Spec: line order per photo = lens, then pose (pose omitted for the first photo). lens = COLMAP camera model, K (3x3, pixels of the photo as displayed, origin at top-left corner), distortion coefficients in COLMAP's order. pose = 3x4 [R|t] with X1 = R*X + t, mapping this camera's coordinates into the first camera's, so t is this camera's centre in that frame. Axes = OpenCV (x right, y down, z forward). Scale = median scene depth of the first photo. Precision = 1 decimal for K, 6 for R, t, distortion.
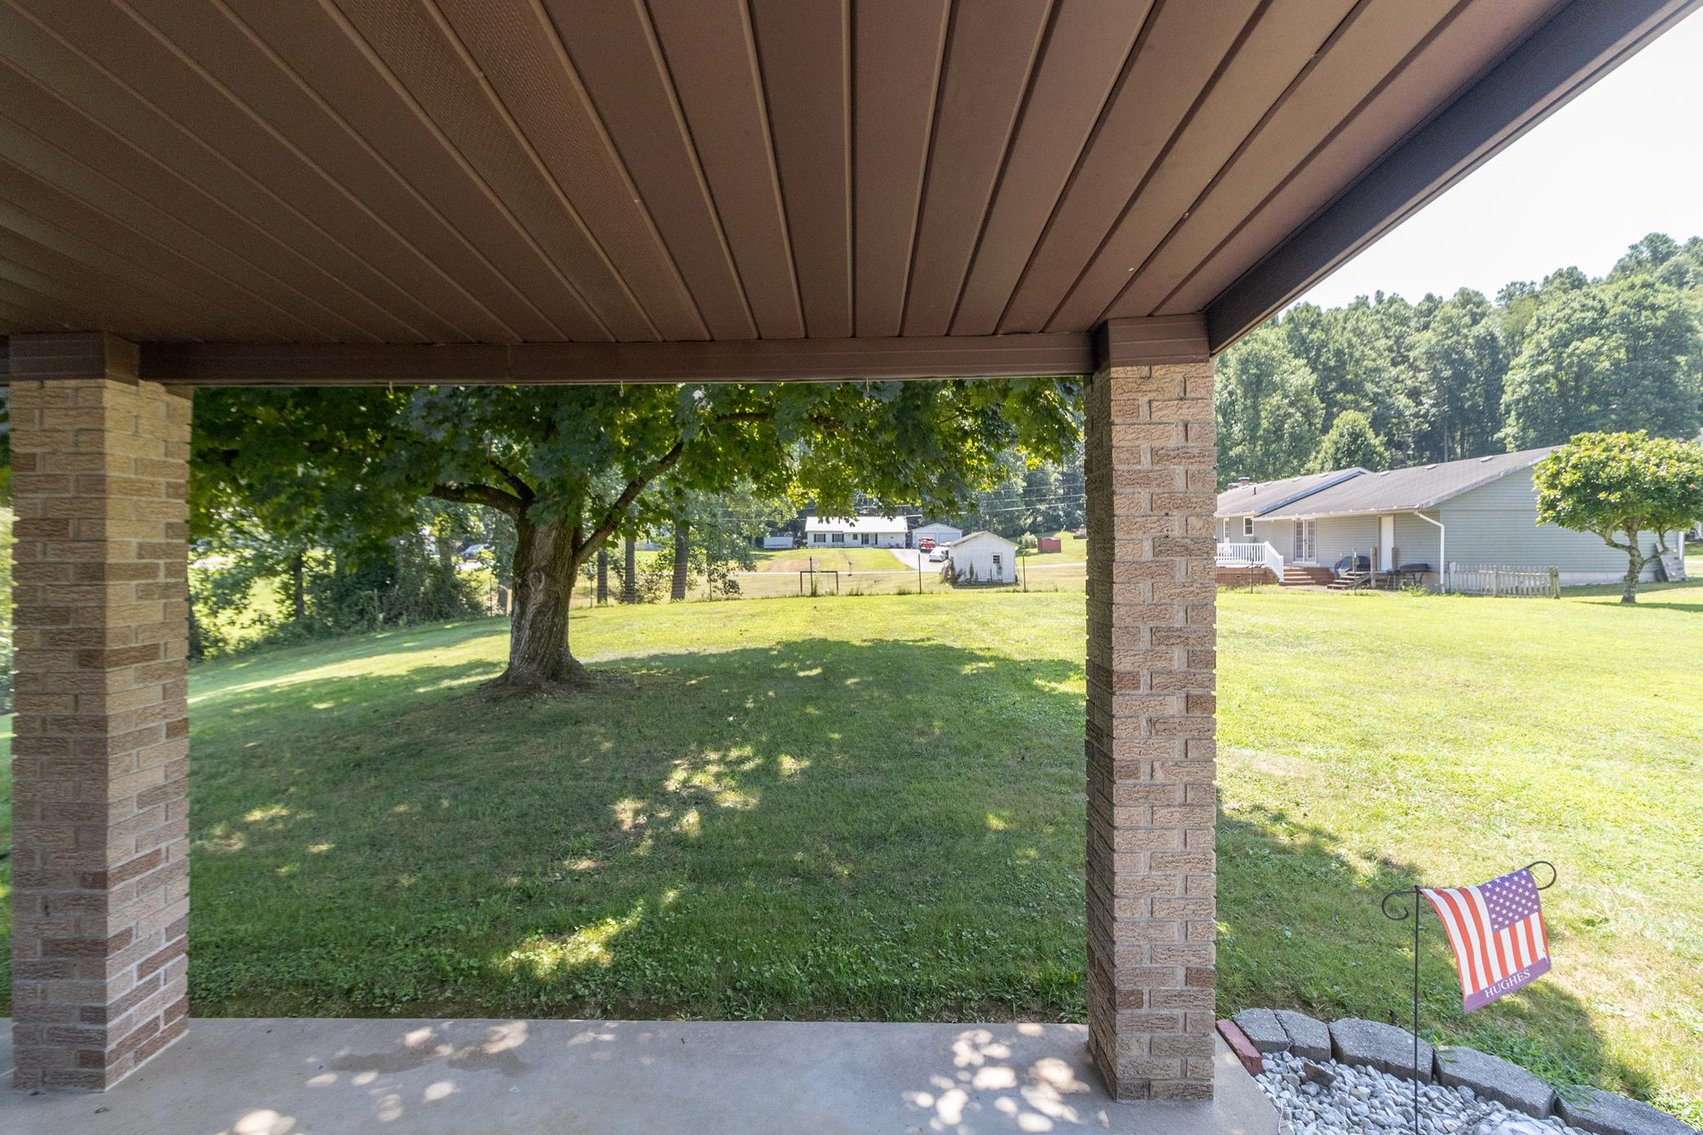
lens RADIAL K [[775.9, 0, 848.9], [0, 775.9, 545.0], [0, 0, 1]] dist [0.004601, -0.000771]
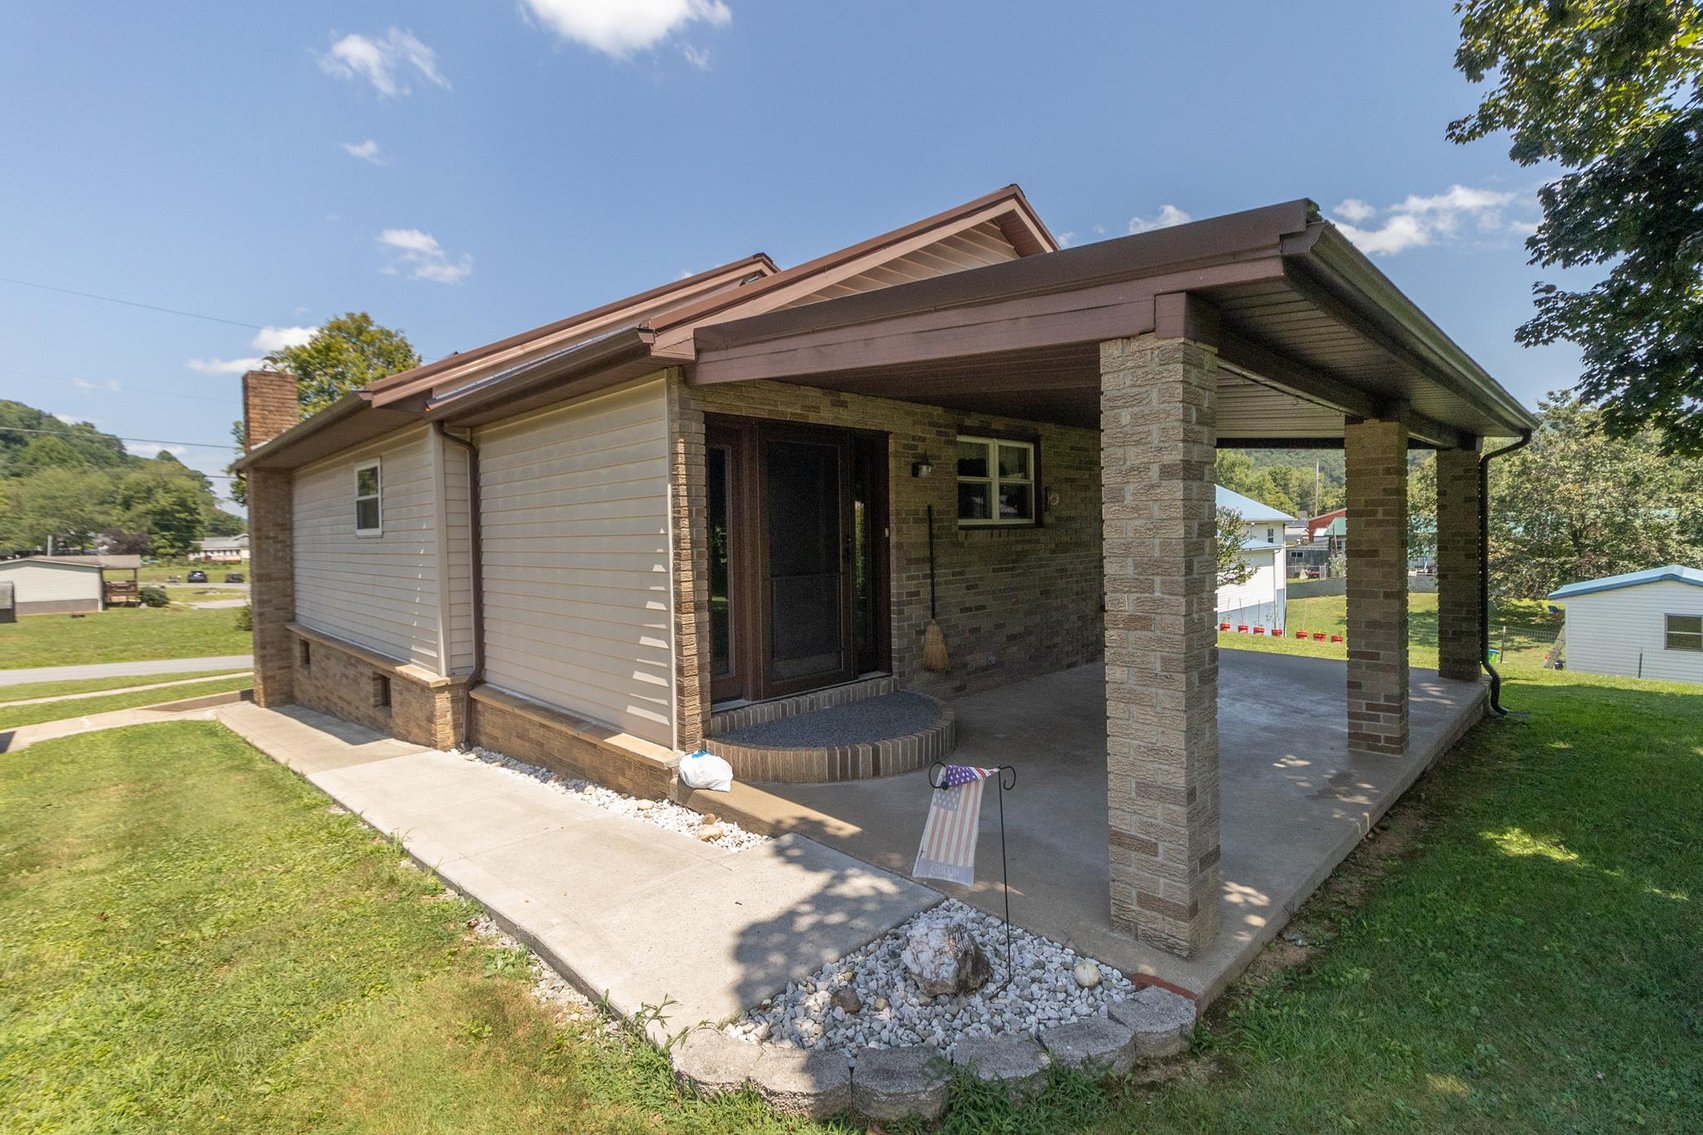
lens RADIAL K [[777.7, 0, 833.3], [0, 777.7, 548.3], [0, 0, 1]] dist [0.003262, 0.000612]
pose [[-0.709286, 0.032062, -0.704191, 0.768764], [0.023967, 0.999484, 0.021366, 0.023959], [0.704513, -0.001723, -0.709689, 0.730810]]
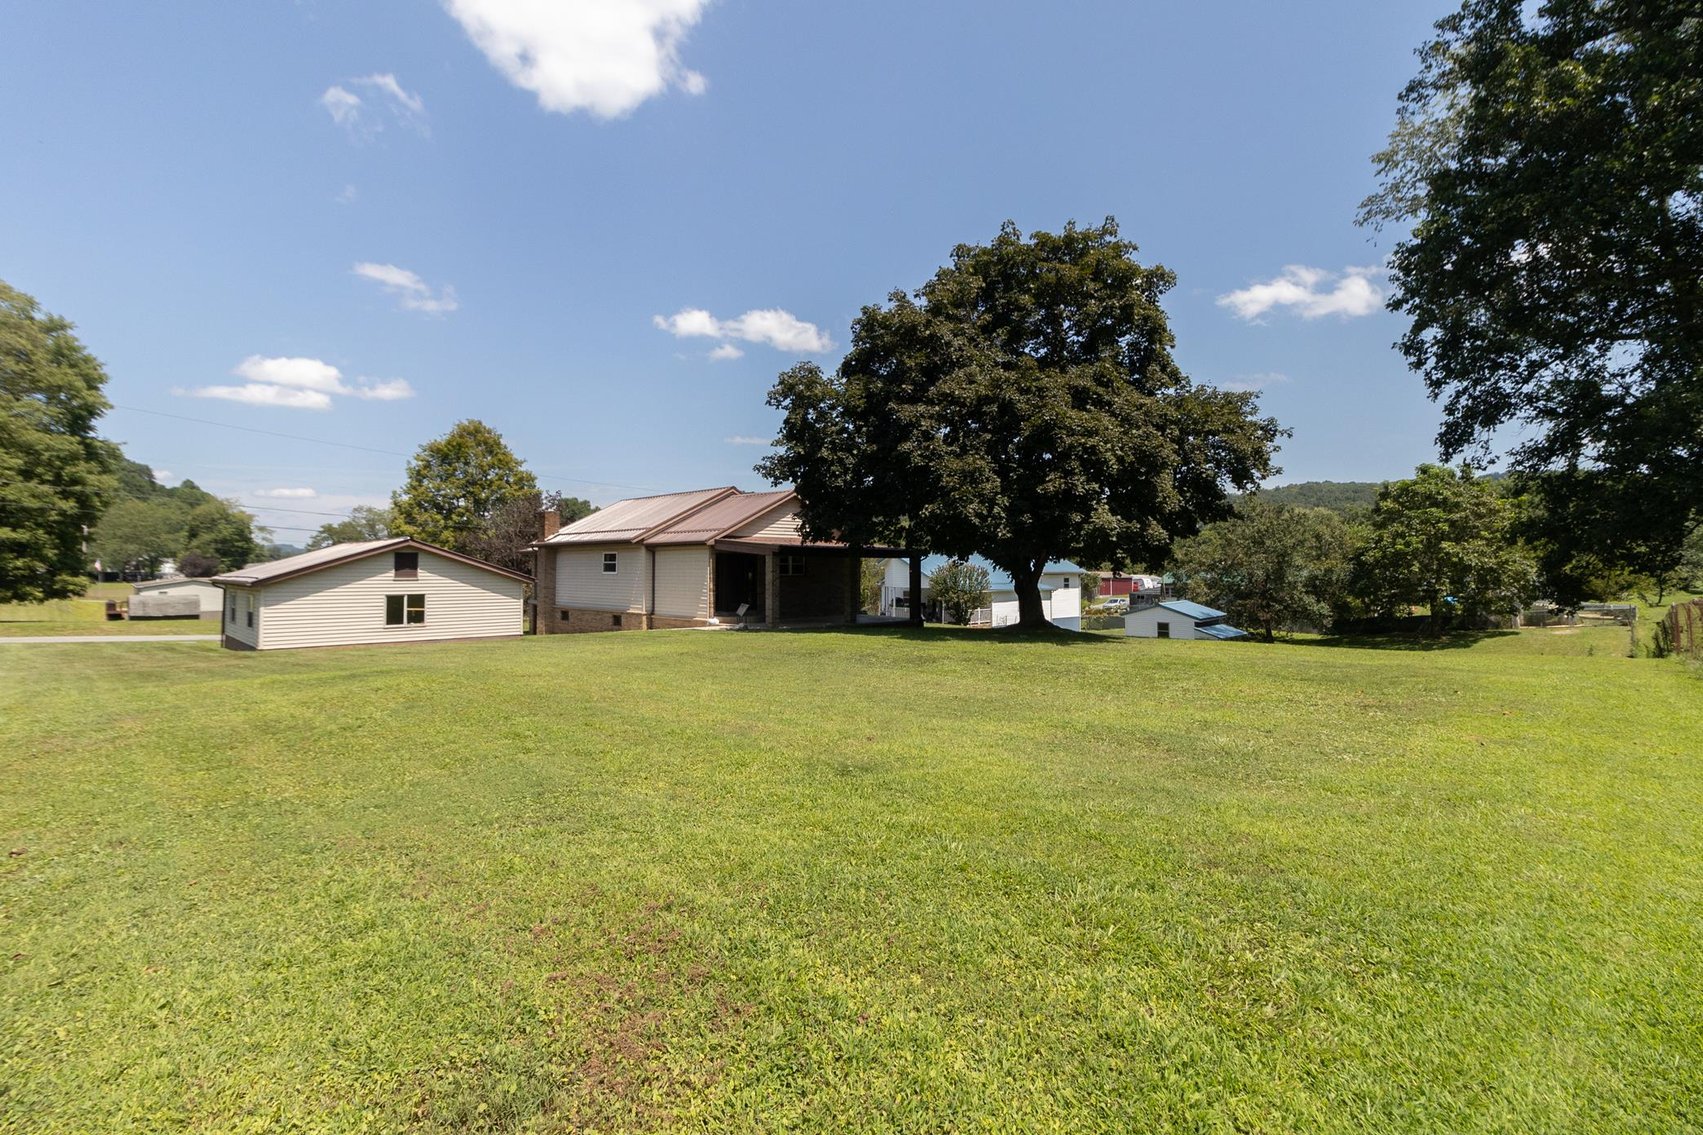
lens RADIAL K [[777.7, 0, 833.3], [0, 777.7, 548.3], [0, 0, 1]] dist [0.003262, 0.000612]
pose [[-0.701057, -0.020460, -0.712812, 3.188058], [0.000161, 0.999584, -0.028850, -0.015906], [0.713105, -0.020340, -0.700762, 3.922477]]
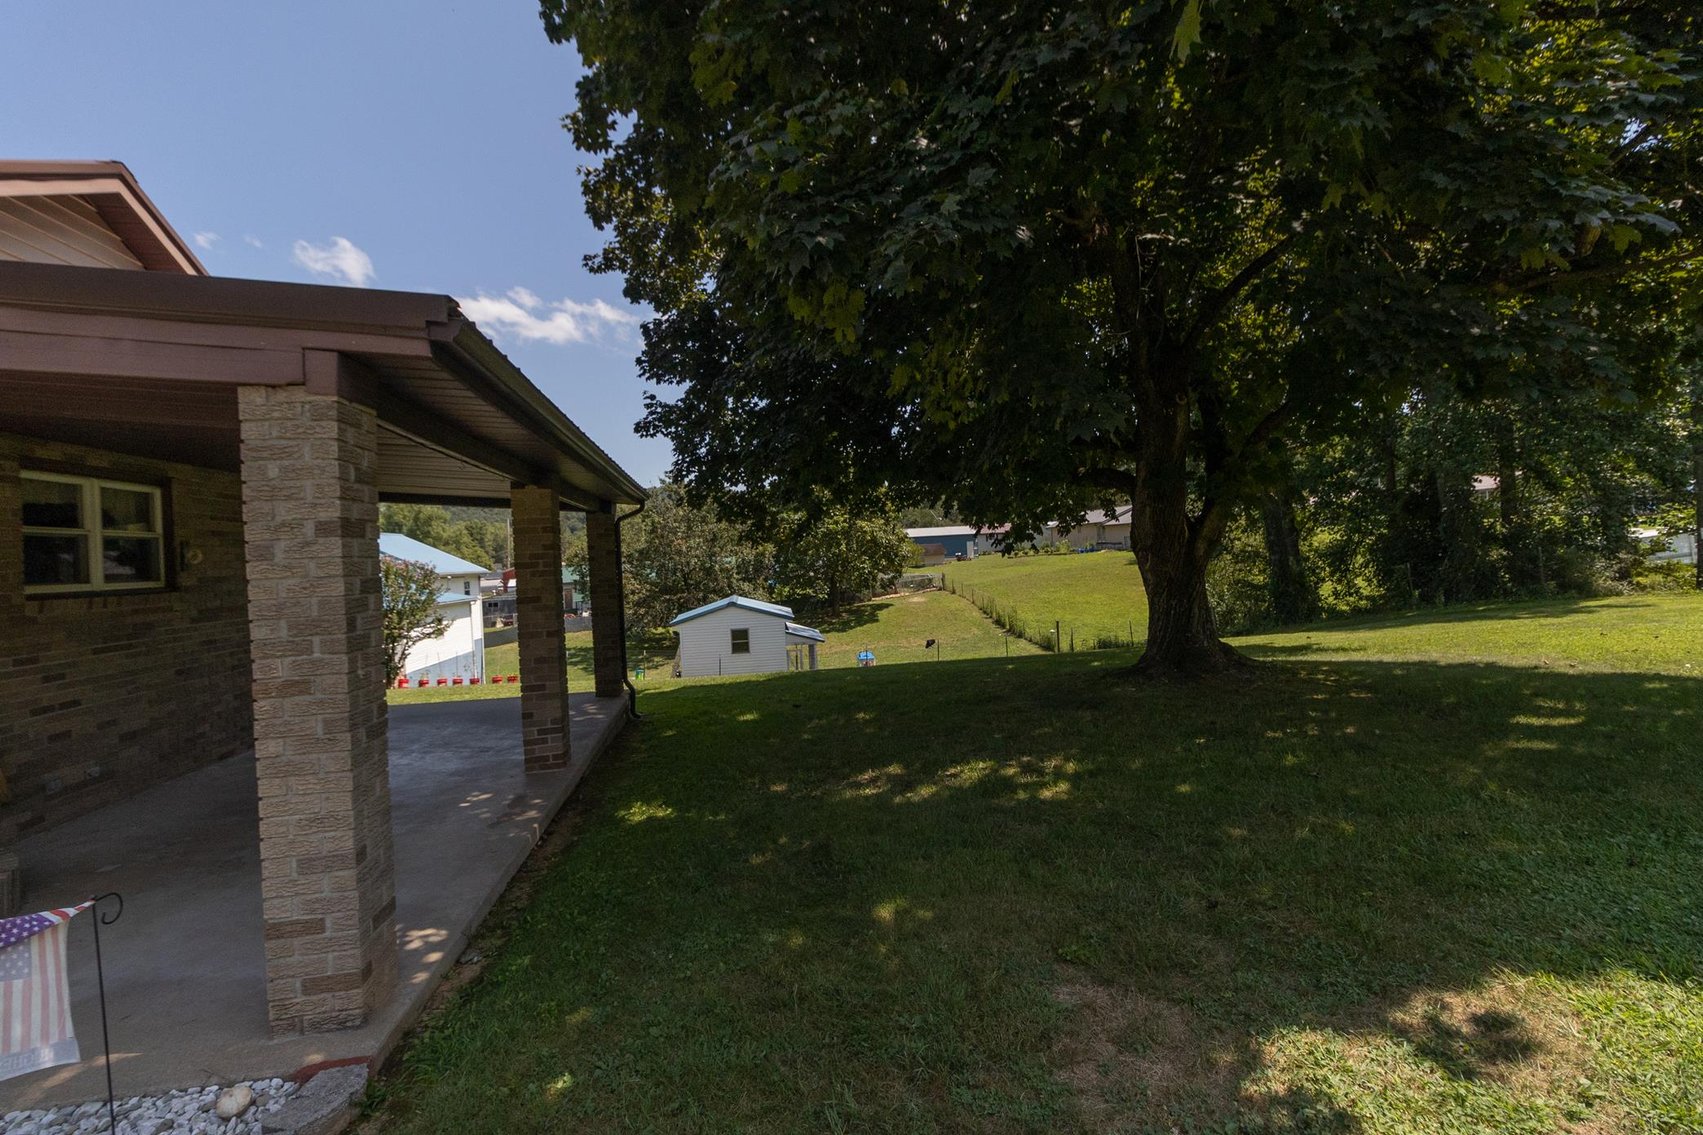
lens RADIAL K [[777.0, 0, 850.5], [0, 777.0, 544.6], [0, 0, 1]] dist [0.005946, -0.000772]
pose [[0.177375, -0.019876, -0.983943, 0.808481], [0.056700, 0.998342, -0.009945, 0.024438], [0.982509, -0.054025, 0.178208, 0.768648]]
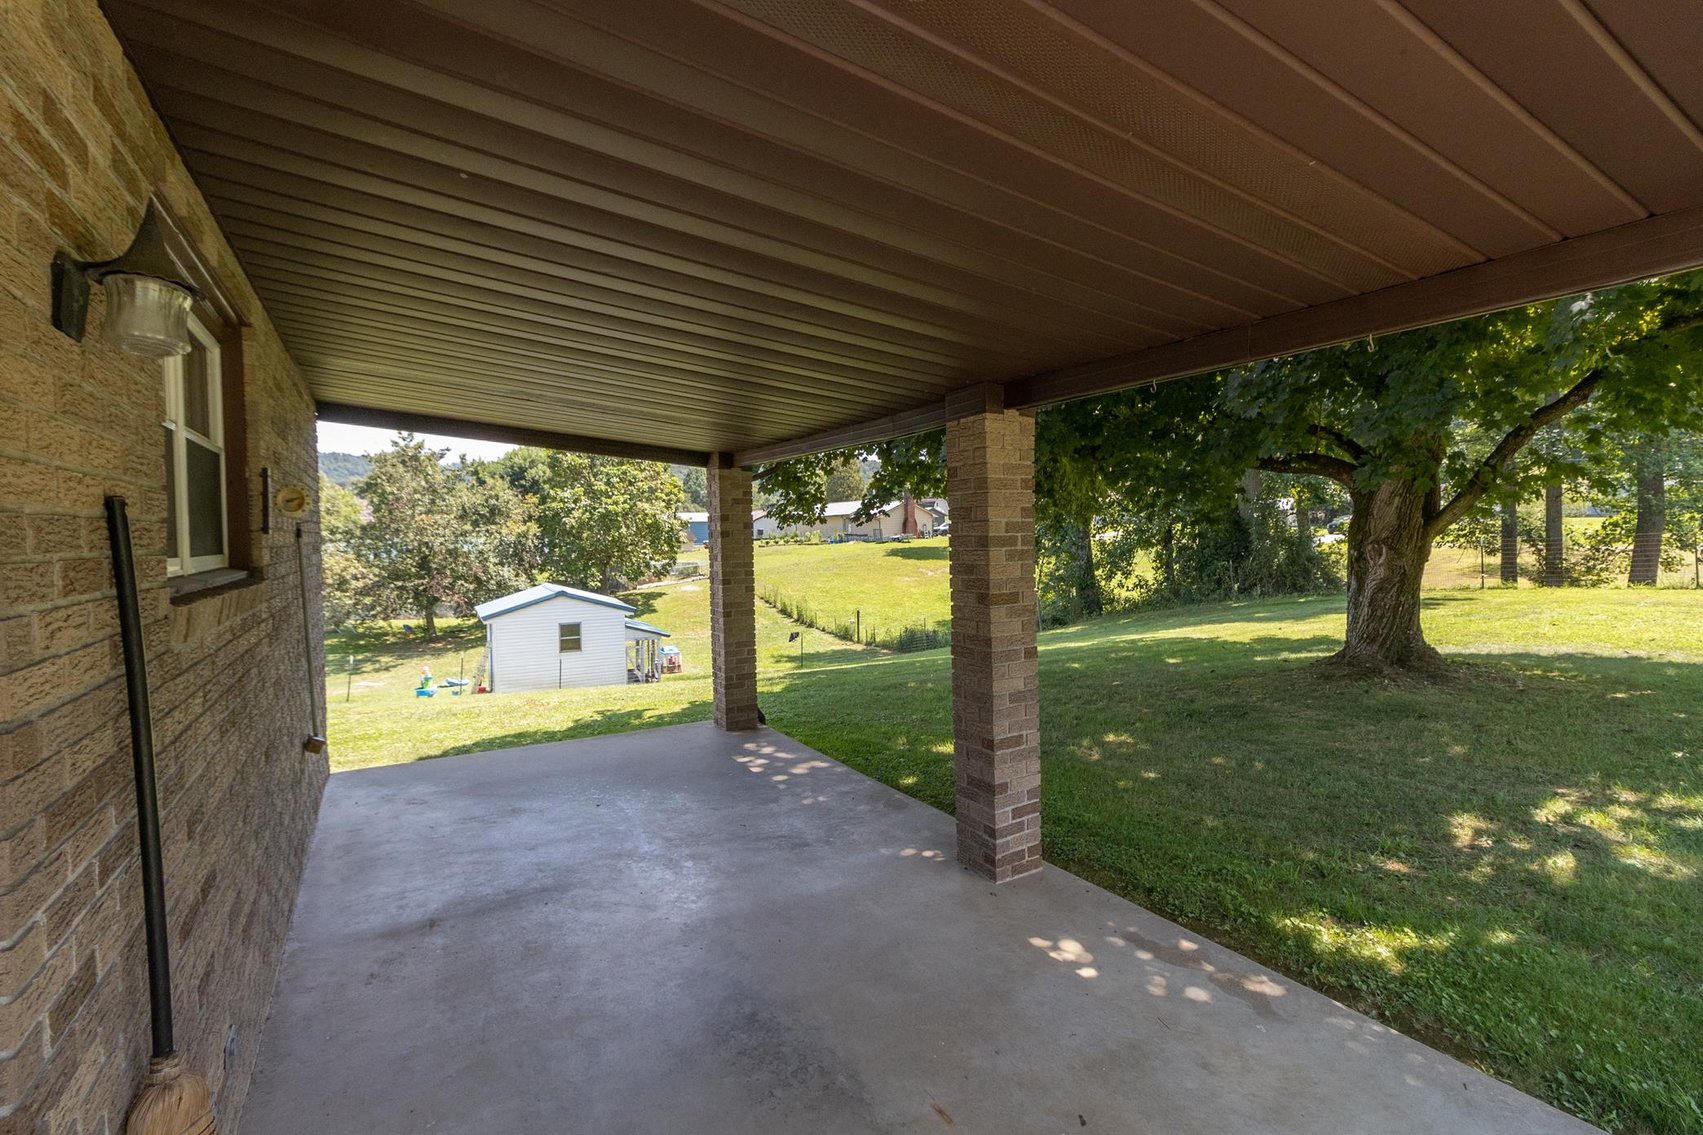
lens RADIAL K [[777.7, 0, 833.3], [0, 777.7, 548.3], [0, 0, 1]] dist [0.003262, 0.000612]
pose [[0.514387, 0.008332, -0.857518, 0.083911], [0.025863, 0.999347, 0.025224, 0.000773], [0.857168, -0.035153, 0.513835, -0.012738]]
